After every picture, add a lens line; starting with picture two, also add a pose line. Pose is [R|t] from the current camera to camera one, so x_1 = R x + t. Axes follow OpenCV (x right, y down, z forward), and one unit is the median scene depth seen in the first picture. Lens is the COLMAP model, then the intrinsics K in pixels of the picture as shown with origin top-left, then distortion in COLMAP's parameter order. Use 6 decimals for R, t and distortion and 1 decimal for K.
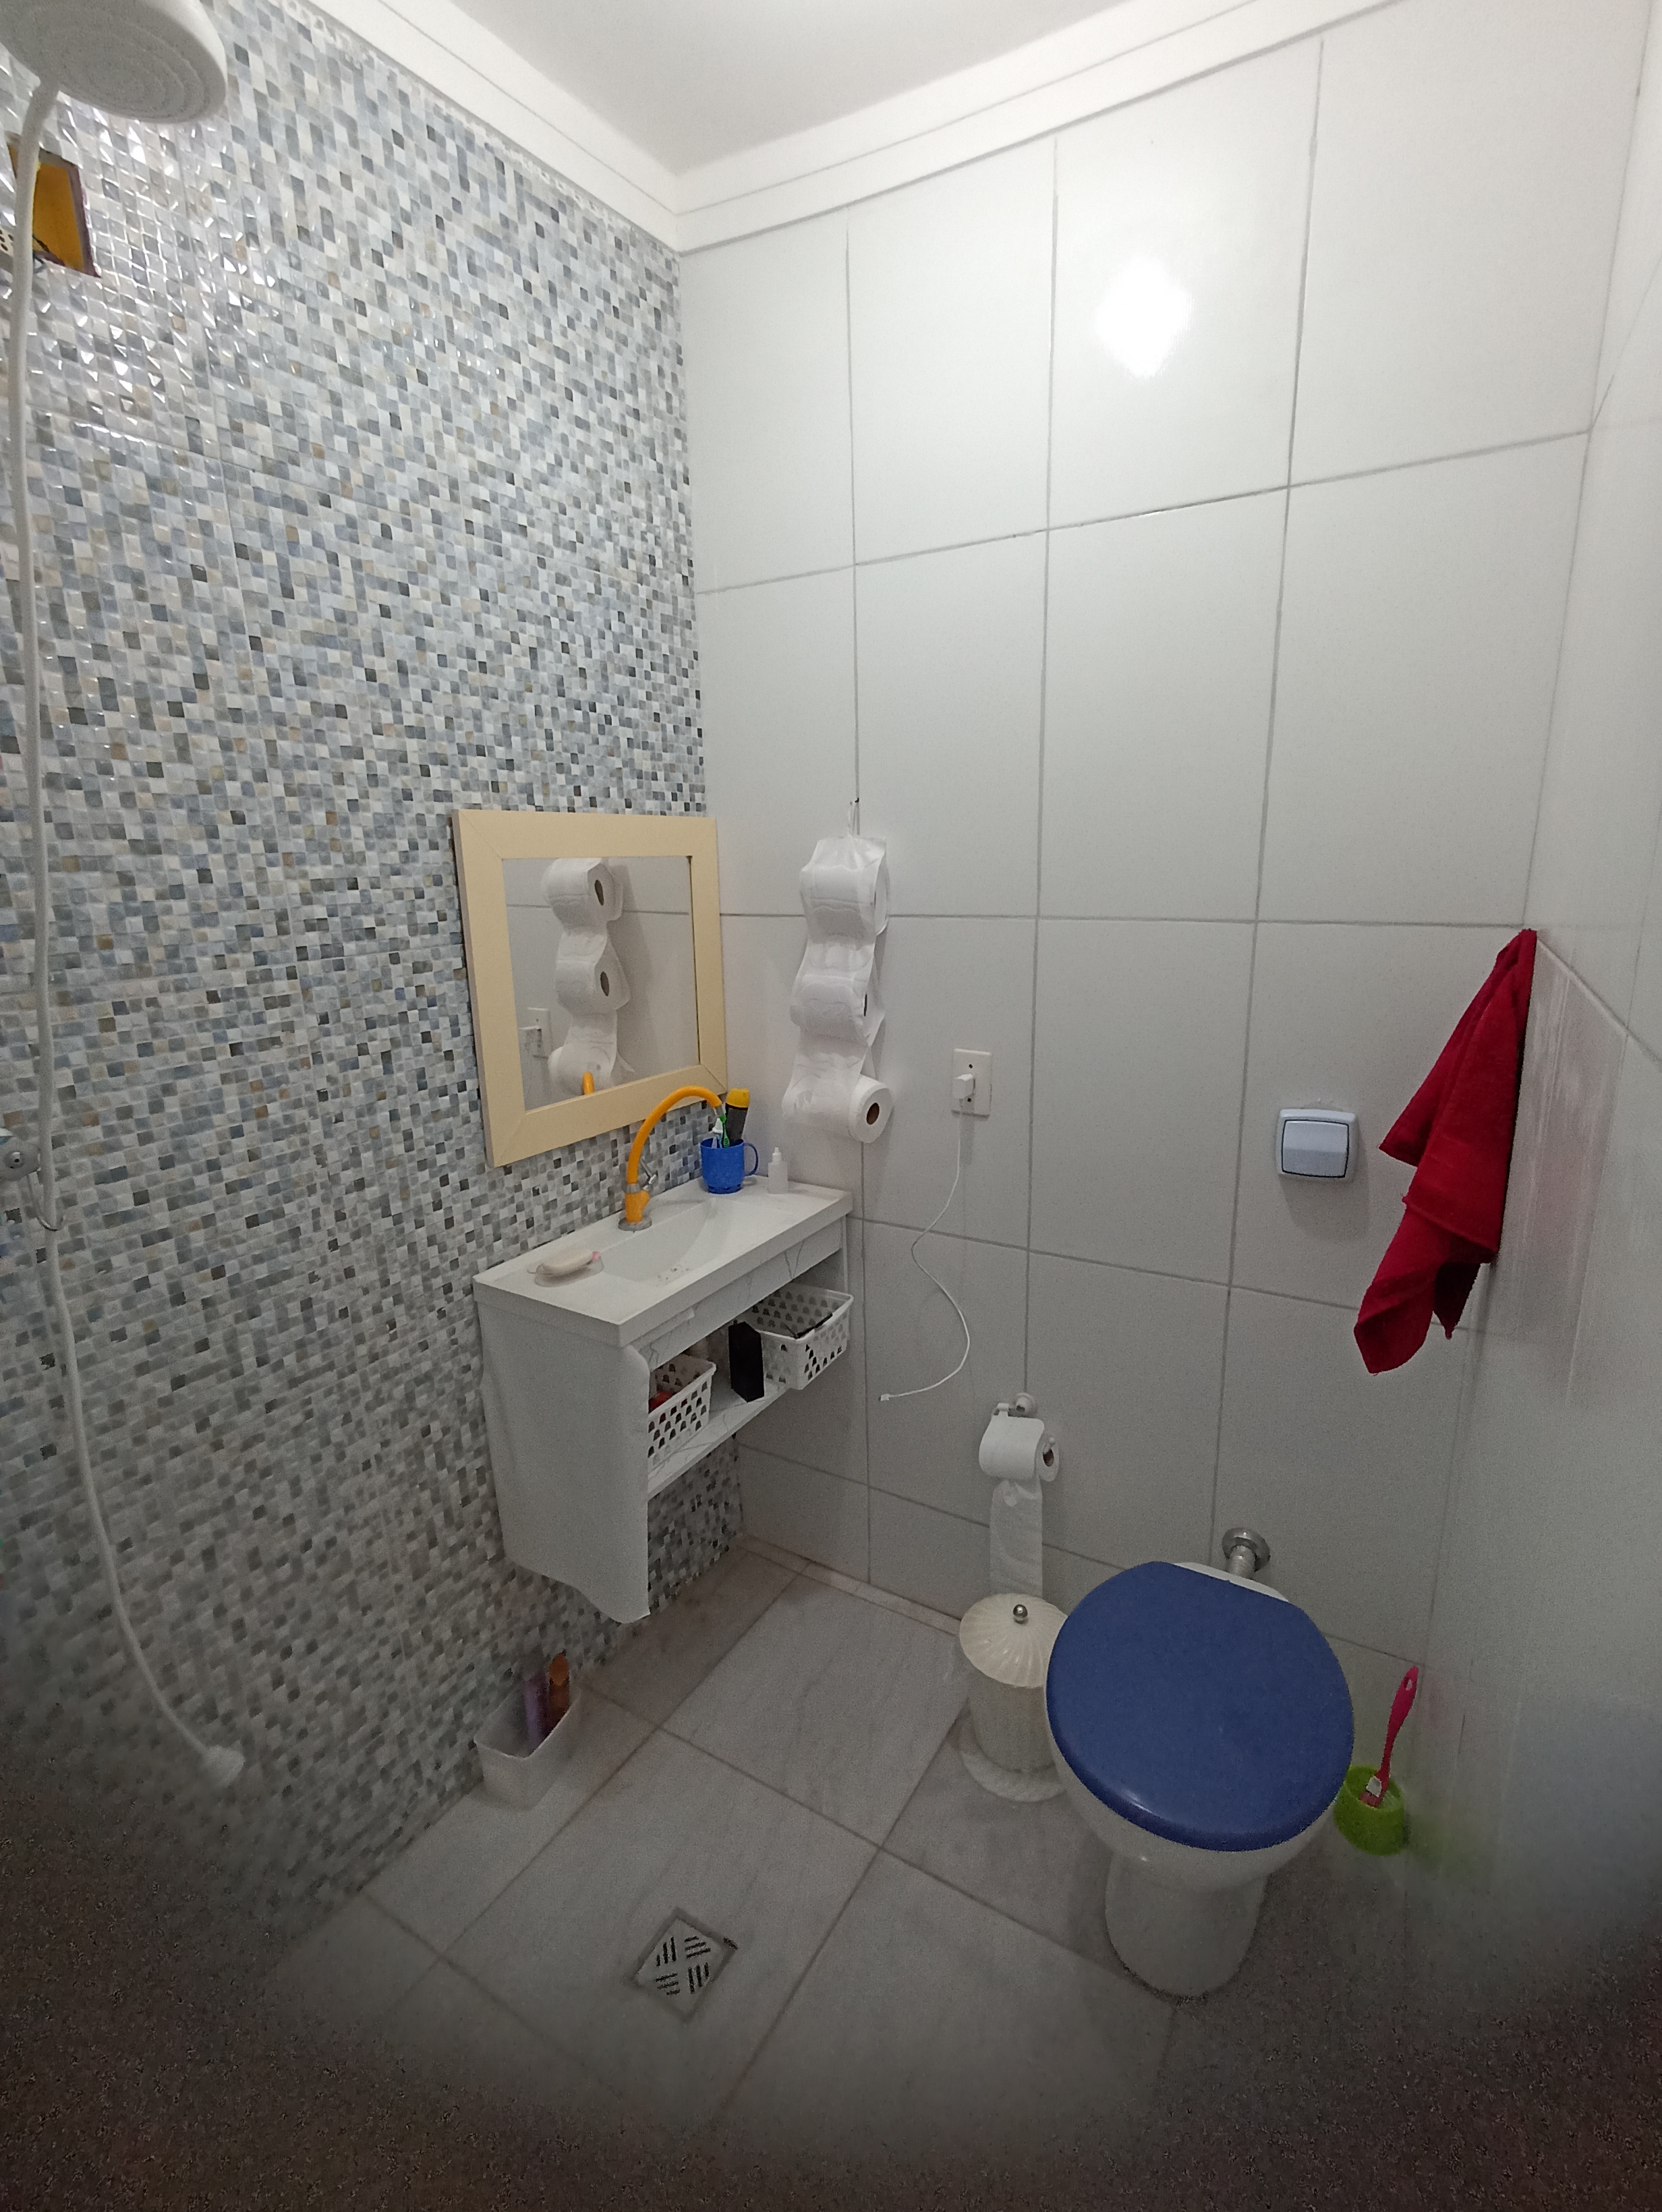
lens RADIAL K [[1005.3, 0, 846.3], [0, 1005.3, 1106.9], [0, 0, 1]] dist [-0.005169, -0.000585]
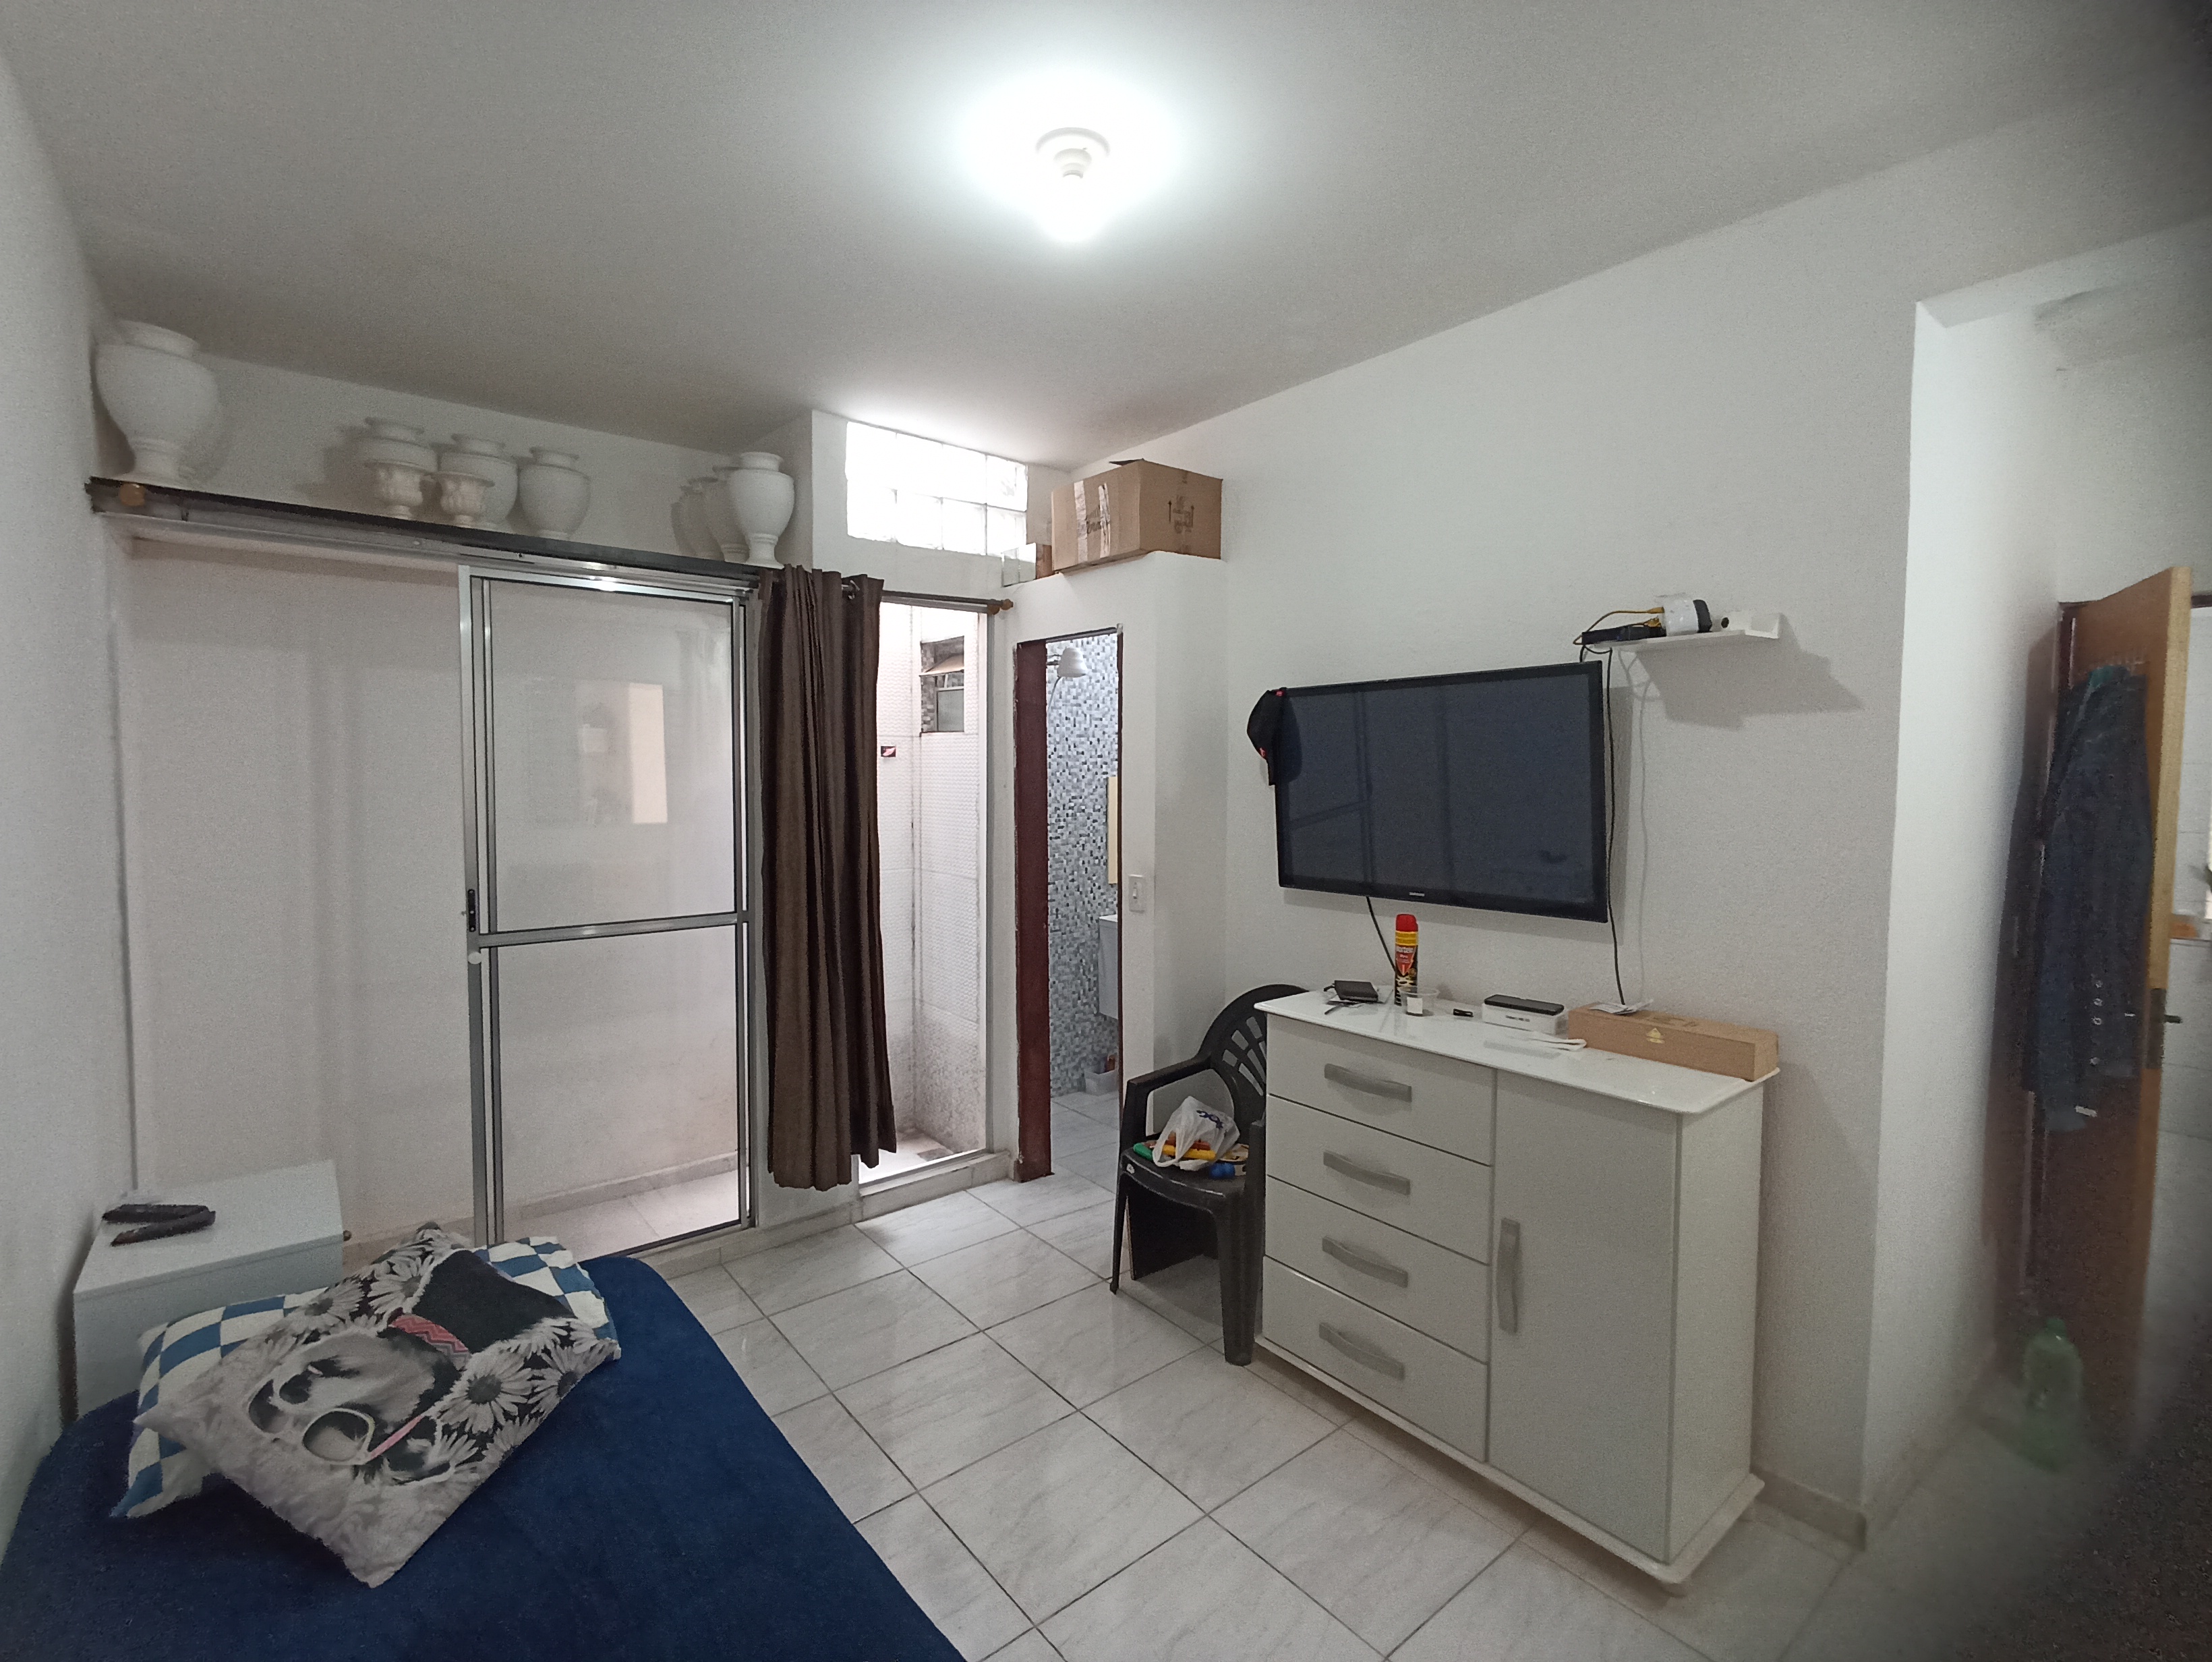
lens RADIAL K [[1005.3, 0, 1100.8], [0, 1005.3, 827.0], [0, 0, 1]] dist [-0.005169, -0.000585]
pose [[0.940608, 0.037635, -0.337402, 0.793364], [-0.097608, 0.981854, -0.162591, 0.457582], [0.325160, 0.185867, 0.927213, -2.280558]]
